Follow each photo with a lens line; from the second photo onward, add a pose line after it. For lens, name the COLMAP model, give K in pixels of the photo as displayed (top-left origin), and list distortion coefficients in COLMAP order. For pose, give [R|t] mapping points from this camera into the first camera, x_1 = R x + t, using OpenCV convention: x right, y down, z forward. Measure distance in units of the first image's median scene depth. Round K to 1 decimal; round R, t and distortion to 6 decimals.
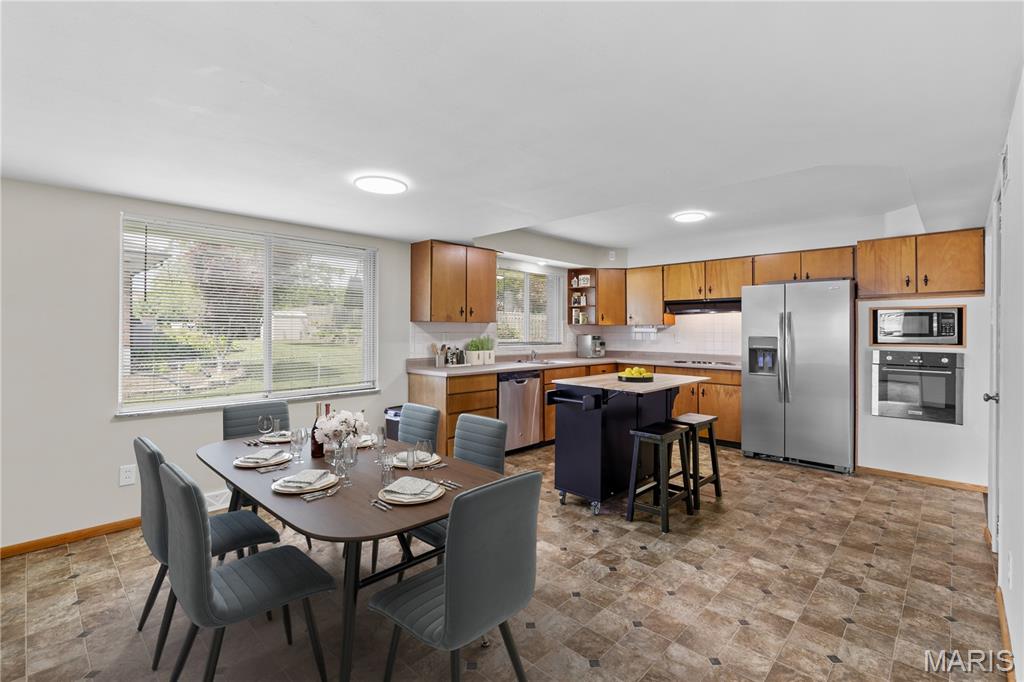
lens RADIAL K [[466.7, 0, 515.2], [0, 466.7, 329.9], [0, 0, 1]] dist [-0.000033, -0.000351]
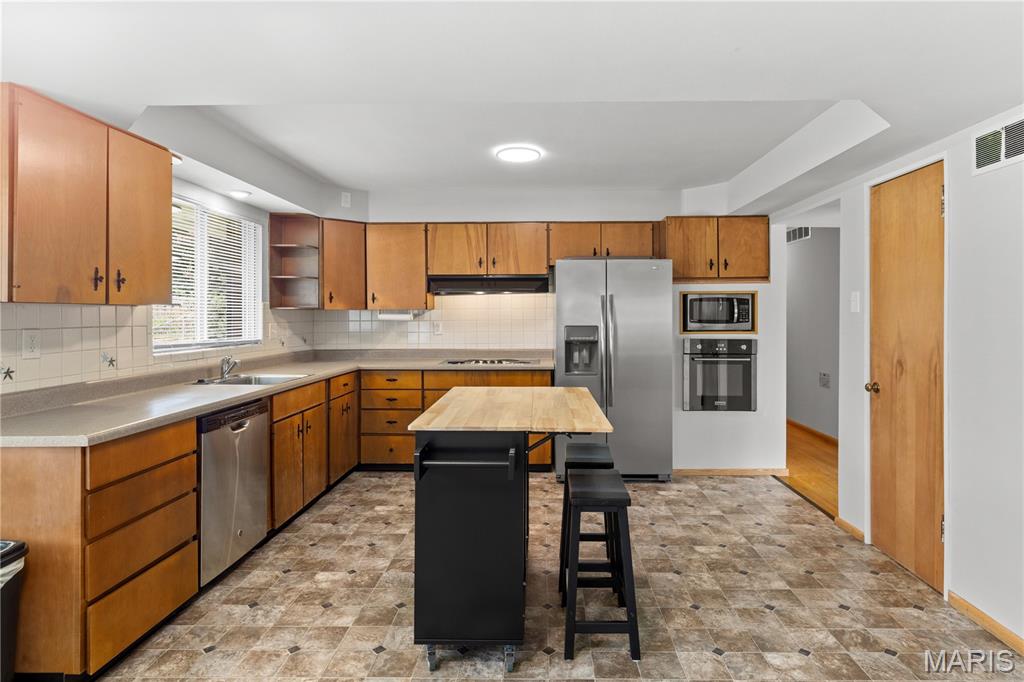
lens RADIAL K [[567.5, 0, 540.6], [0, 567.5, 315.2], [0, 0, 1]] dist [0.001298, 0.000339]
pose [[0.730468, -0.006474, 0.682916, -0.182627], [0.004049, 0.999979, 0.005148, -0.008642], [-0.682935, -0.000995, 0.730478, 0.378922]]
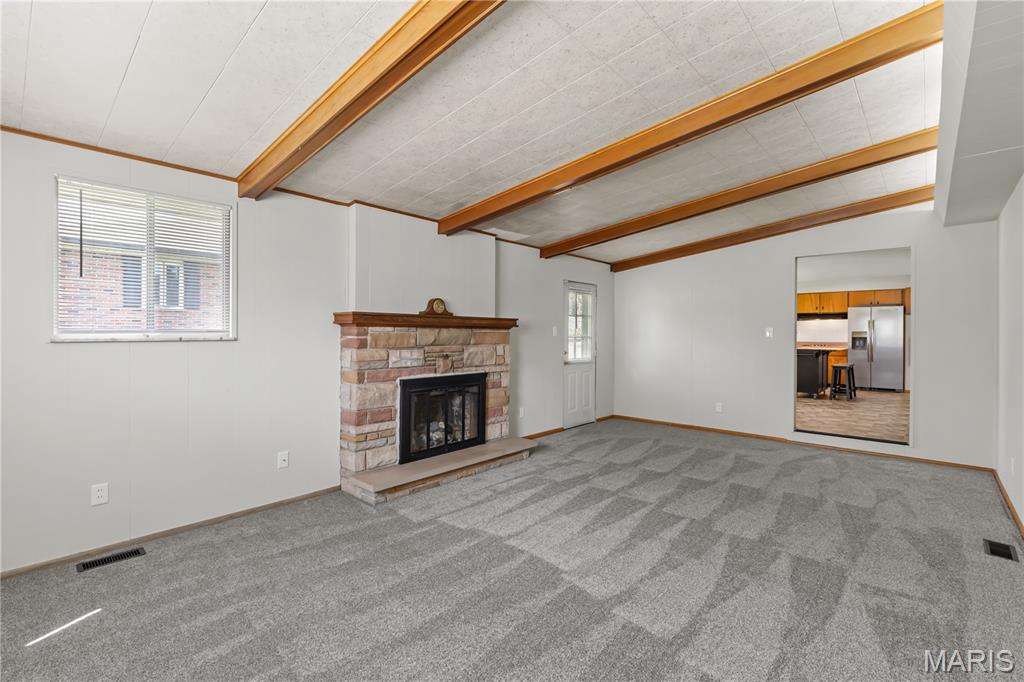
lens RADIAL K [[466.7, 0, 515.2], [0, 466.7, 329.9], [0, 0, 1]] dist [-0.000033, -0.000351]
pose [[0.999566, 0.001569, 0.029426, -1.171414], [-0.001399, 0.999982, -0.005808, 0.022688], [-0.029435, 0.005764, 0.999550, -1.145637]]
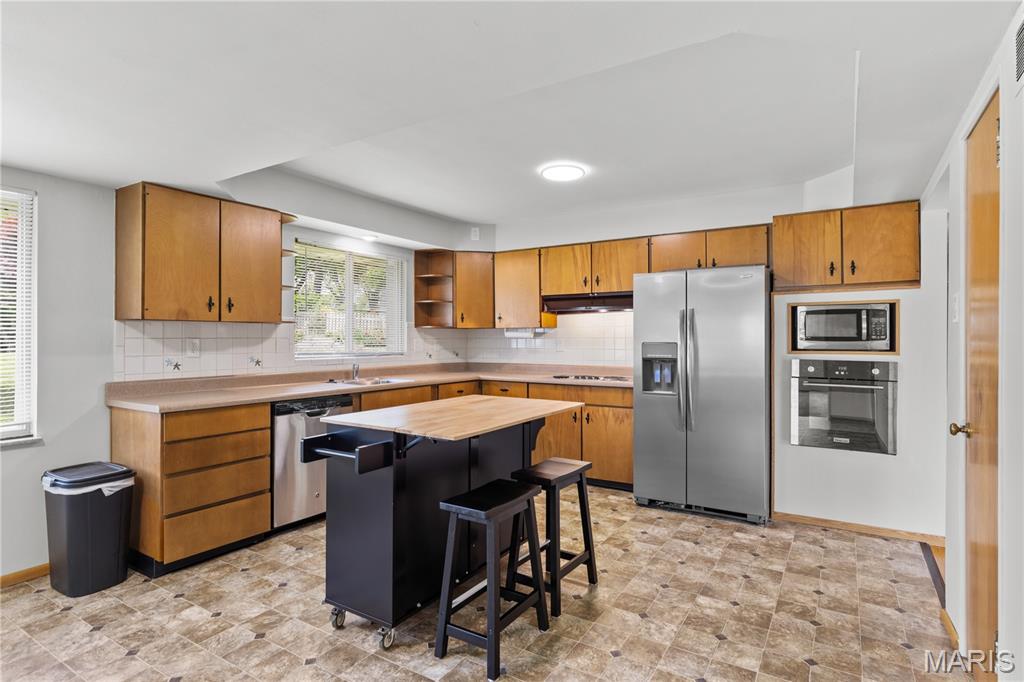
lens RADIAL K [[532.2, 0, 519.9], [0, 532.2, 338.8], [0, 0, 1]] dist [0.000536, 0.000264]
pose [[0.978487, -0.003871, 0.206270, 0.150868], [0.003368, 0.999990, 0.002786, 0.006300], [-0.206279, -0.002031, 0.978491, 0.237282]]
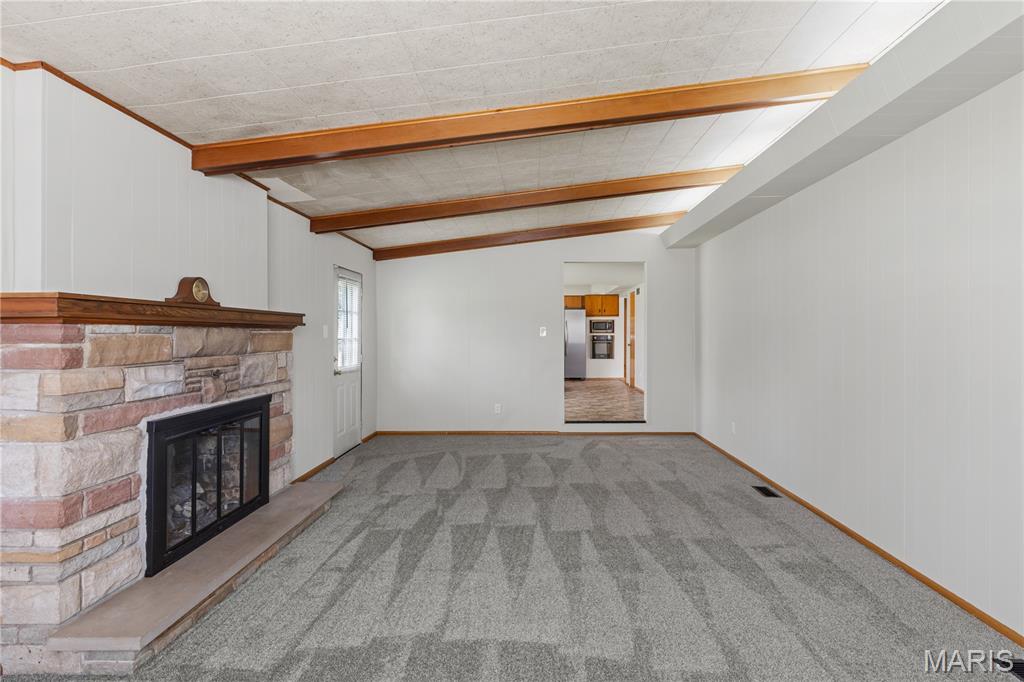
lens RADIAL K [[494.6, 0, 539.4], [0, 494.6, 330.4], [0, 0, 1]] dist [-0.000508, -0.000573]
pose [[0.723754, -0.001428, 0.690056, -1.438319], [0.004247, 0.999988, -0.002385, 0.020653], [-0.690045, 0.004657, 0.723752, -0.887940]]
